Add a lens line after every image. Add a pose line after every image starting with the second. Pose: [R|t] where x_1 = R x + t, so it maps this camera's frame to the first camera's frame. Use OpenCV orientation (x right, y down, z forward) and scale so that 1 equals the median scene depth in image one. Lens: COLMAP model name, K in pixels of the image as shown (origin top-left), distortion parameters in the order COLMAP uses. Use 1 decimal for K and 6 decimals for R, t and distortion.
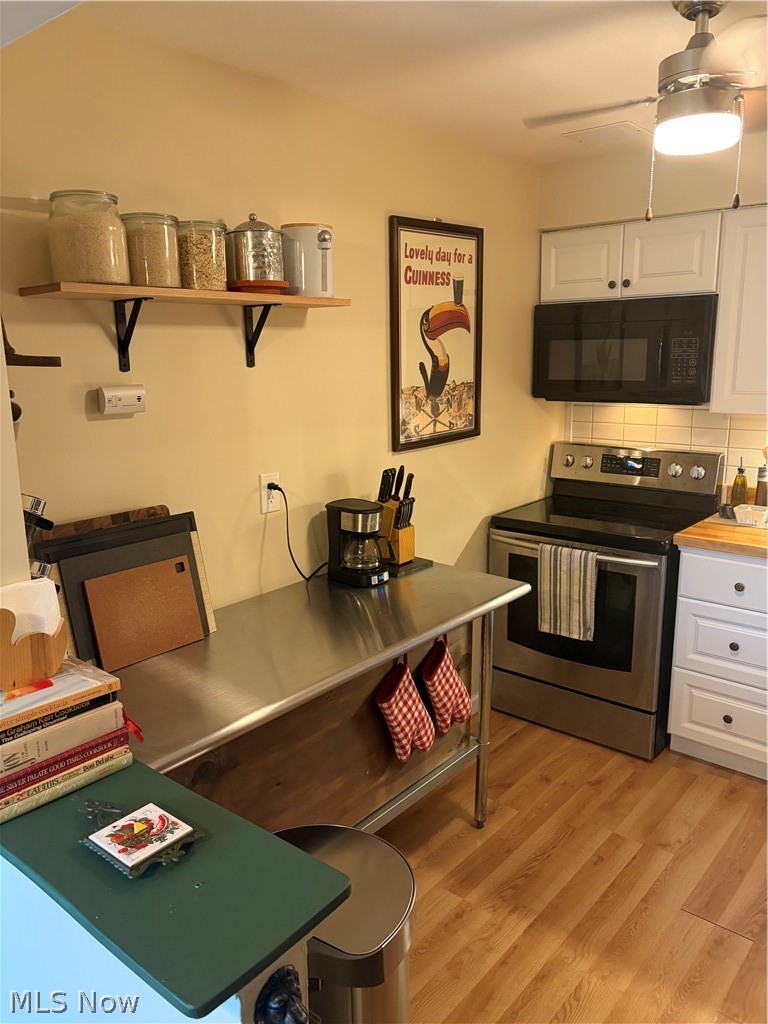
lens RADIAL K [[776.2, 0, 378.8], [0, 776.2, 509.2], [0, 0, 1]] dist [0.036376, -0.015478]
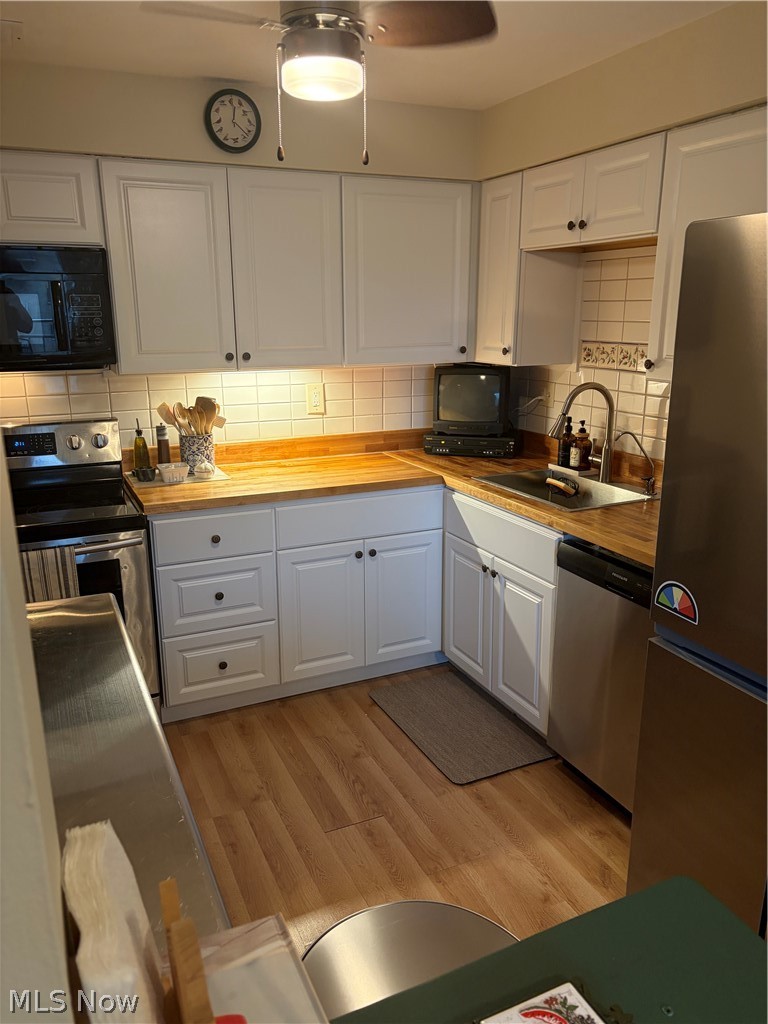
lens RADIAL K [[776.2, 0, 380.1], [0, 776.2, 515.3], [0, 0, 1]] dist [0.036376, -0.015478]
pose [[0.440145, -0.224841, 0.869321, -0.321369], [0.187897, 0.969771, 0.155688, -0.049044], [-0.878047, 0.094817, 0.469087, 0.308472]]
